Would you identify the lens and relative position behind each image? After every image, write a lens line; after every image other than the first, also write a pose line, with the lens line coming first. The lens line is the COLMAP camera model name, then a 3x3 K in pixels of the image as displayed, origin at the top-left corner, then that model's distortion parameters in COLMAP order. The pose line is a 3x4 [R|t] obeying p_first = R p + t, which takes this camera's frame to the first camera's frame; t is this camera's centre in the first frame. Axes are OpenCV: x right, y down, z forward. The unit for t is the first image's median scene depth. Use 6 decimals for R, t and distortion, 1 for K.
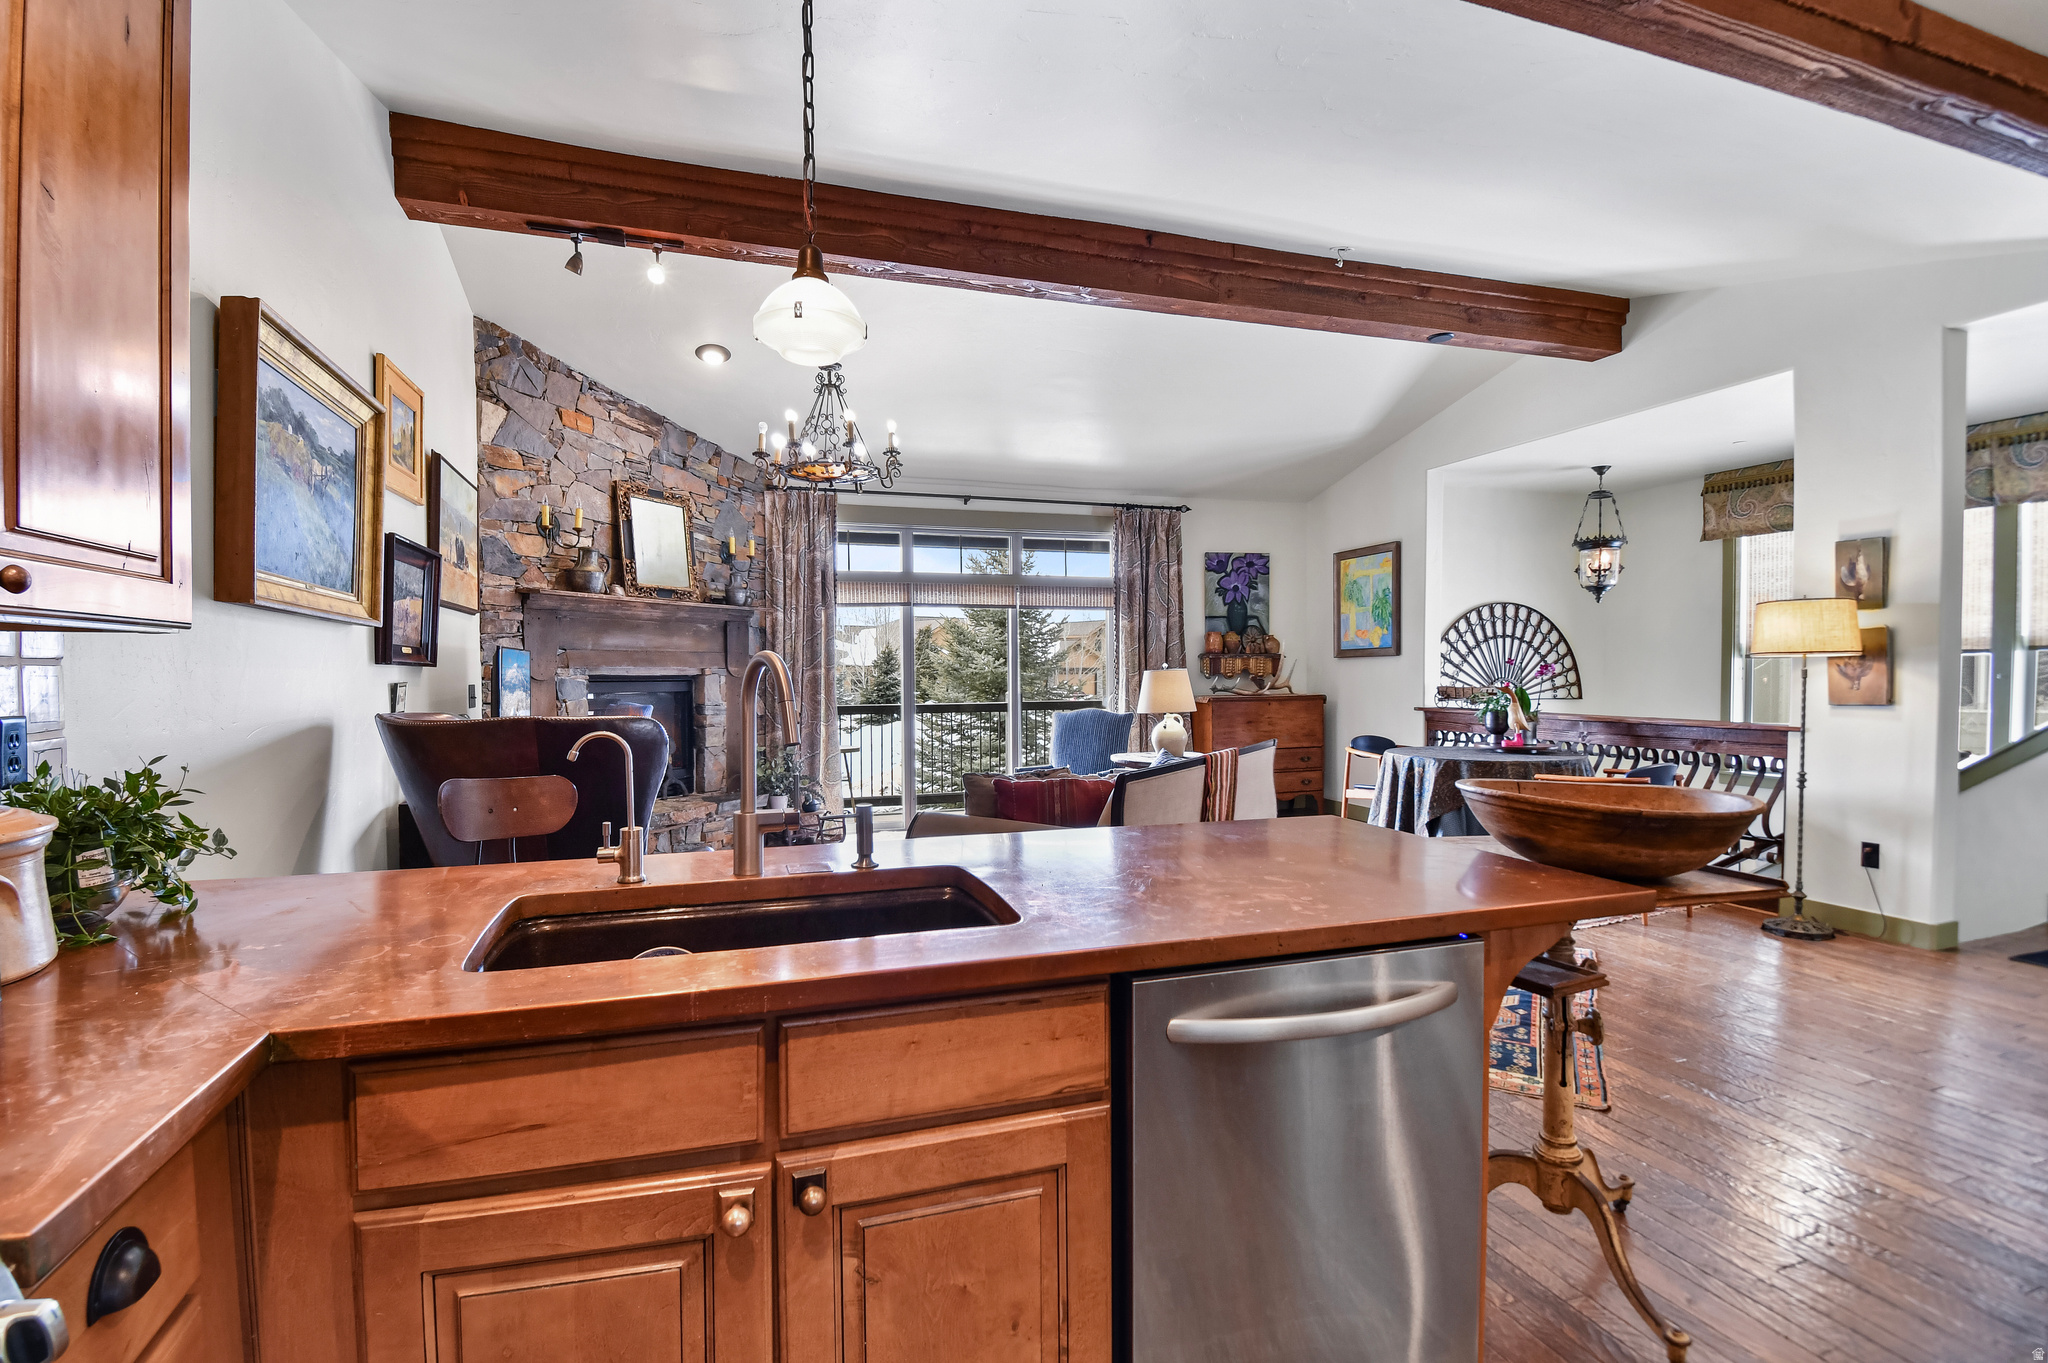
lens RADIAL K [[917.4, 0, 993.6], [0, 917.4, 680.1], [0, 0, 1]] dist [0.023779, -0.023918]
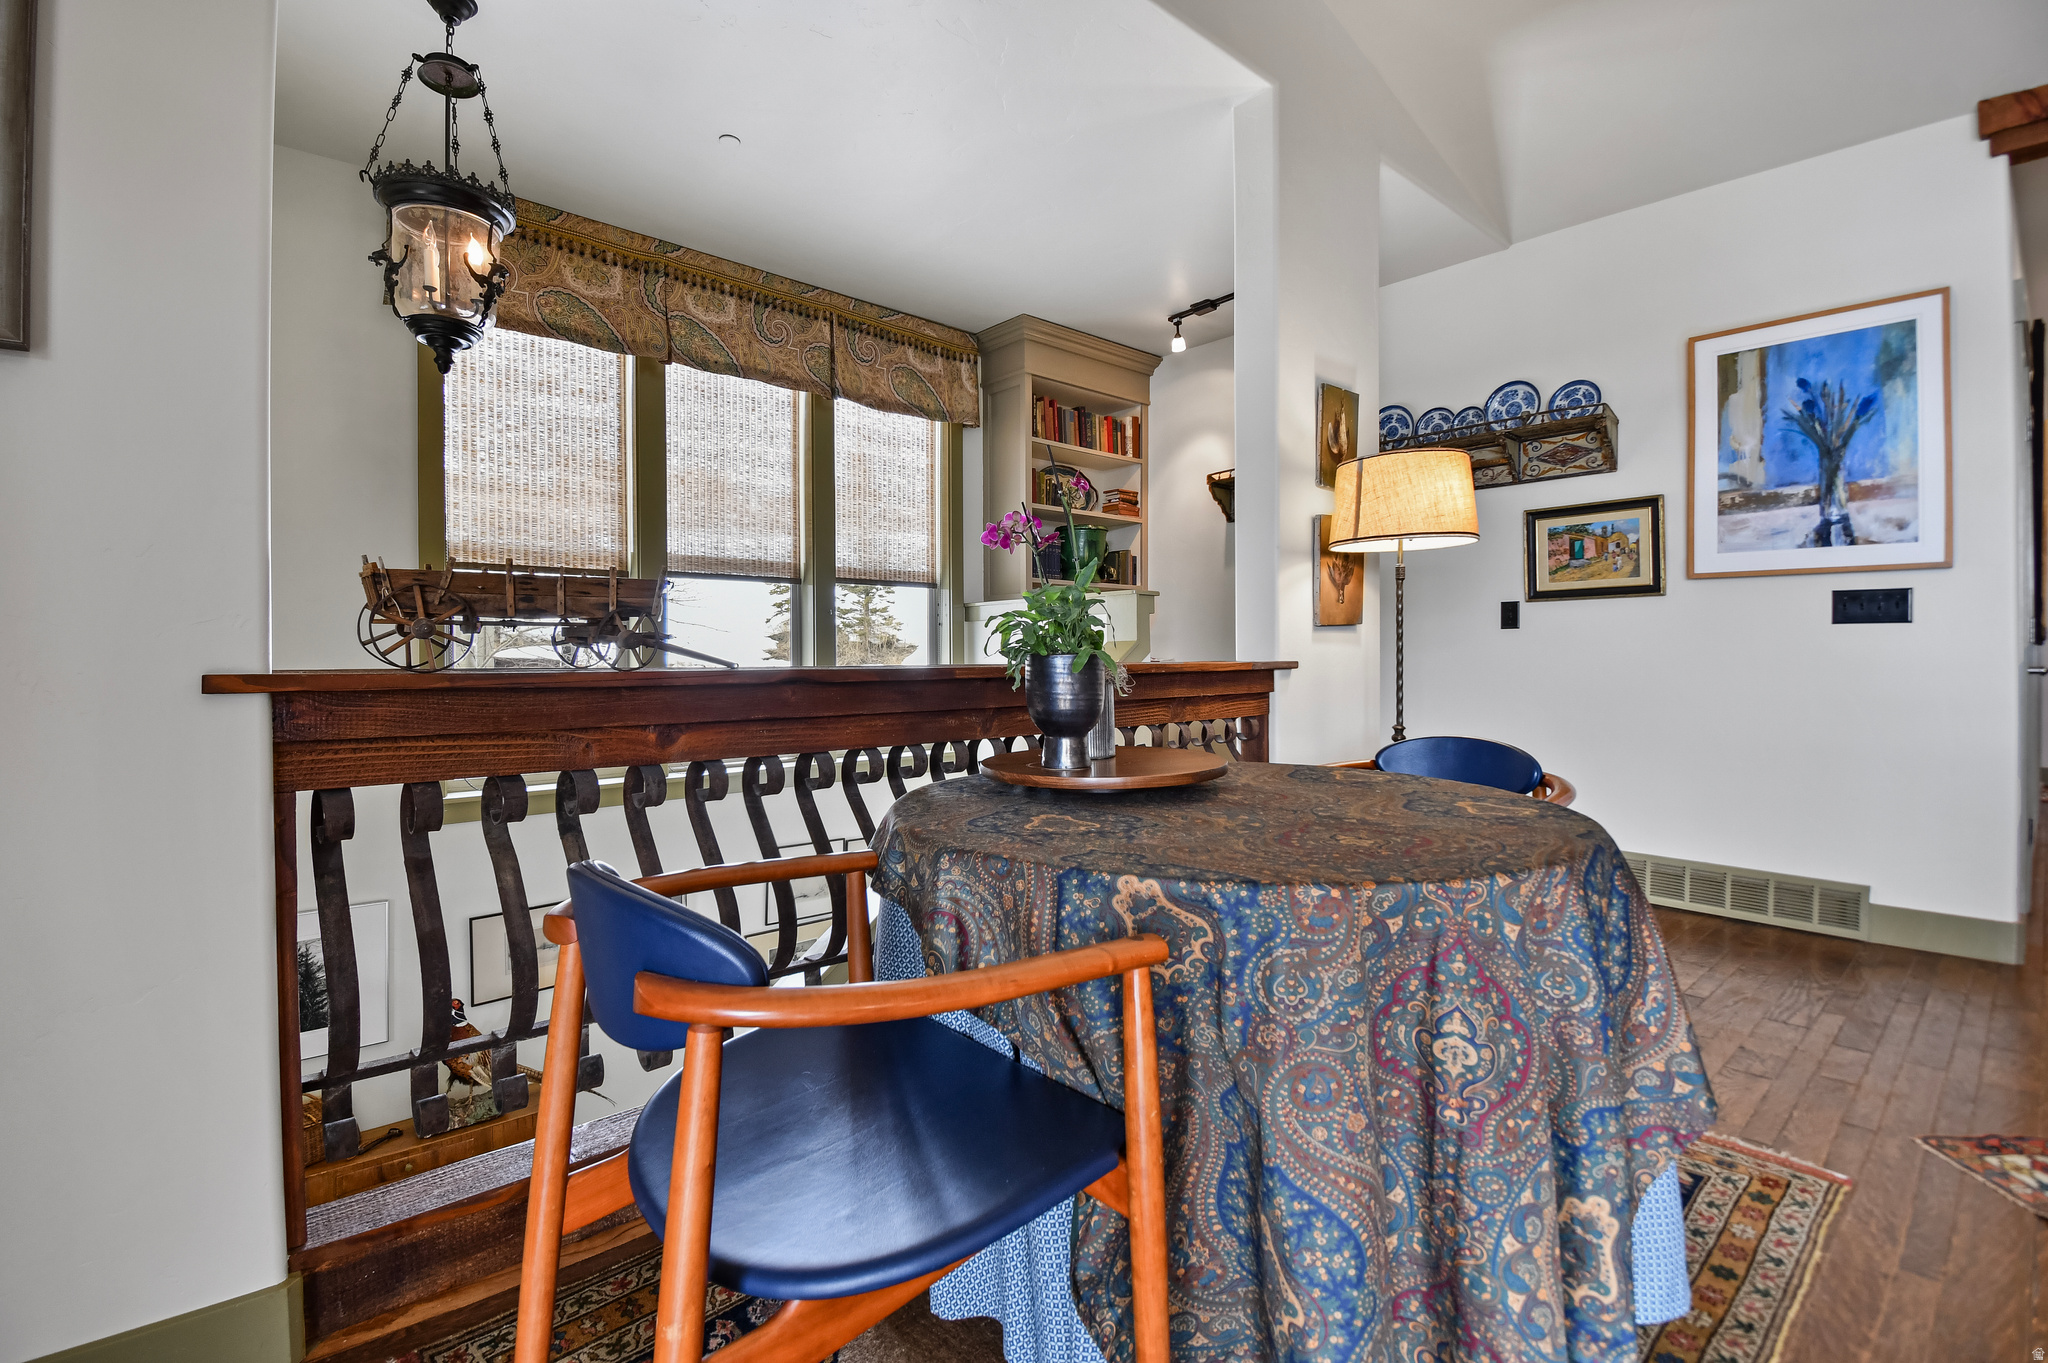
lens RADIAL K [[907.2, 0, 989.0], [0, 907.2, 653.0], [0, 0, 1]] dist [0.012330, -0.023055]
pose [[-0.393890, 0.008095, 0.919122, 0.264949], [0.017117, 0.999852, -0.001470, 0.029803], [-0.918998, 0.015154, -0.393970, 0.991619]]
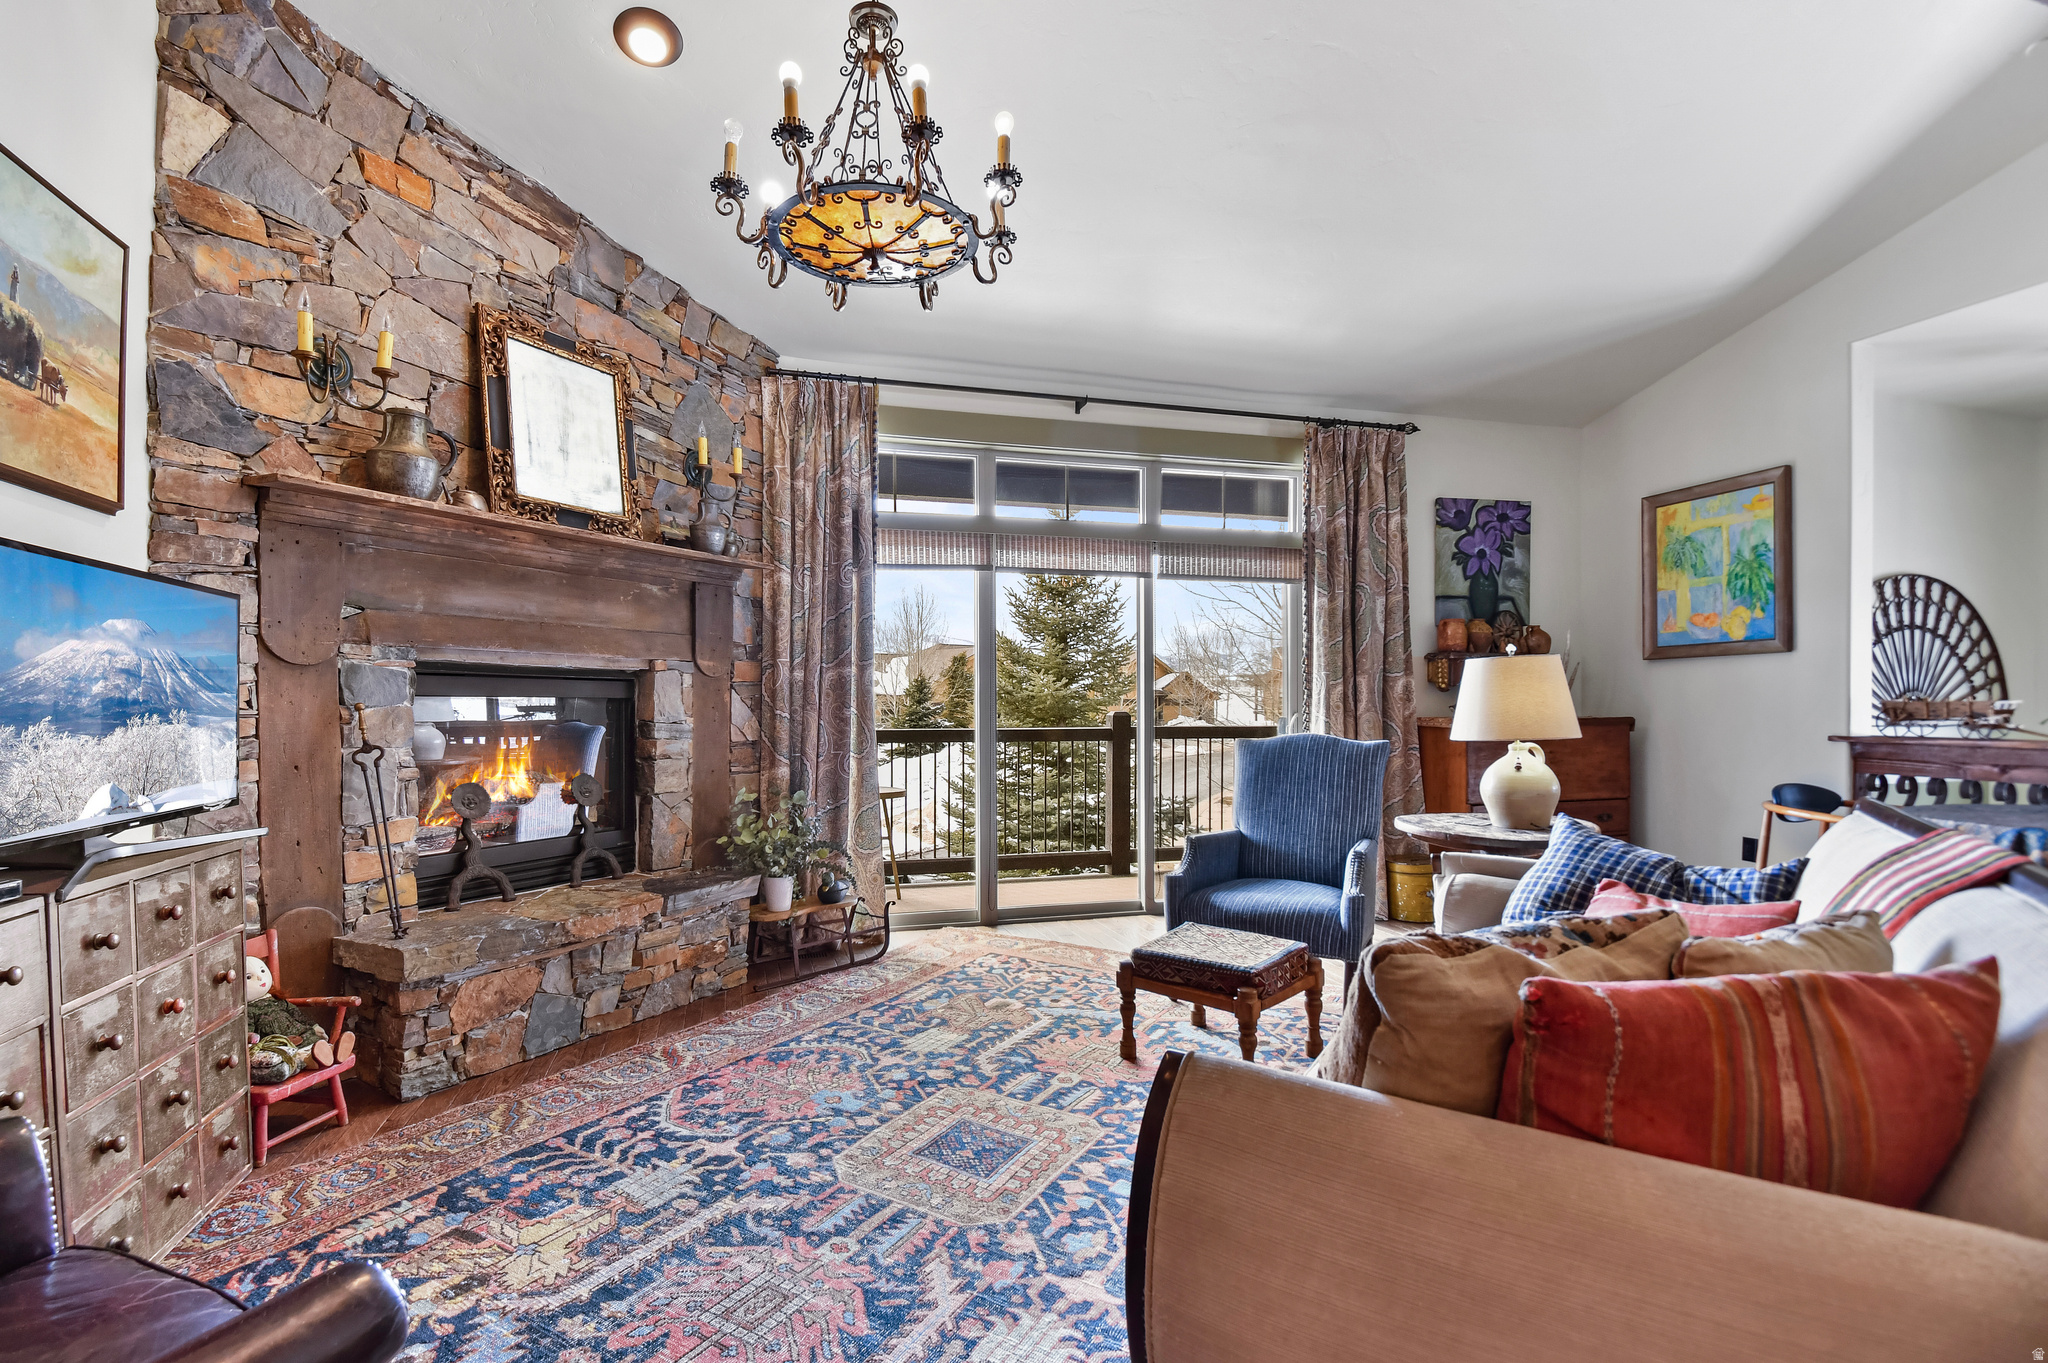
lens RADIAL K [[929.3, 0, 990.7], [0, 929.3, 710.8], [0, 0, 1]] dist [0.008813, -0.017429]
pose [[0.999333, 0.006108, -0.035991, -0.074656], [-0.006193, 0.999978, -0.002254, 0.019116], [0.035977, 0.002476, 0.999350, 0.397208]]
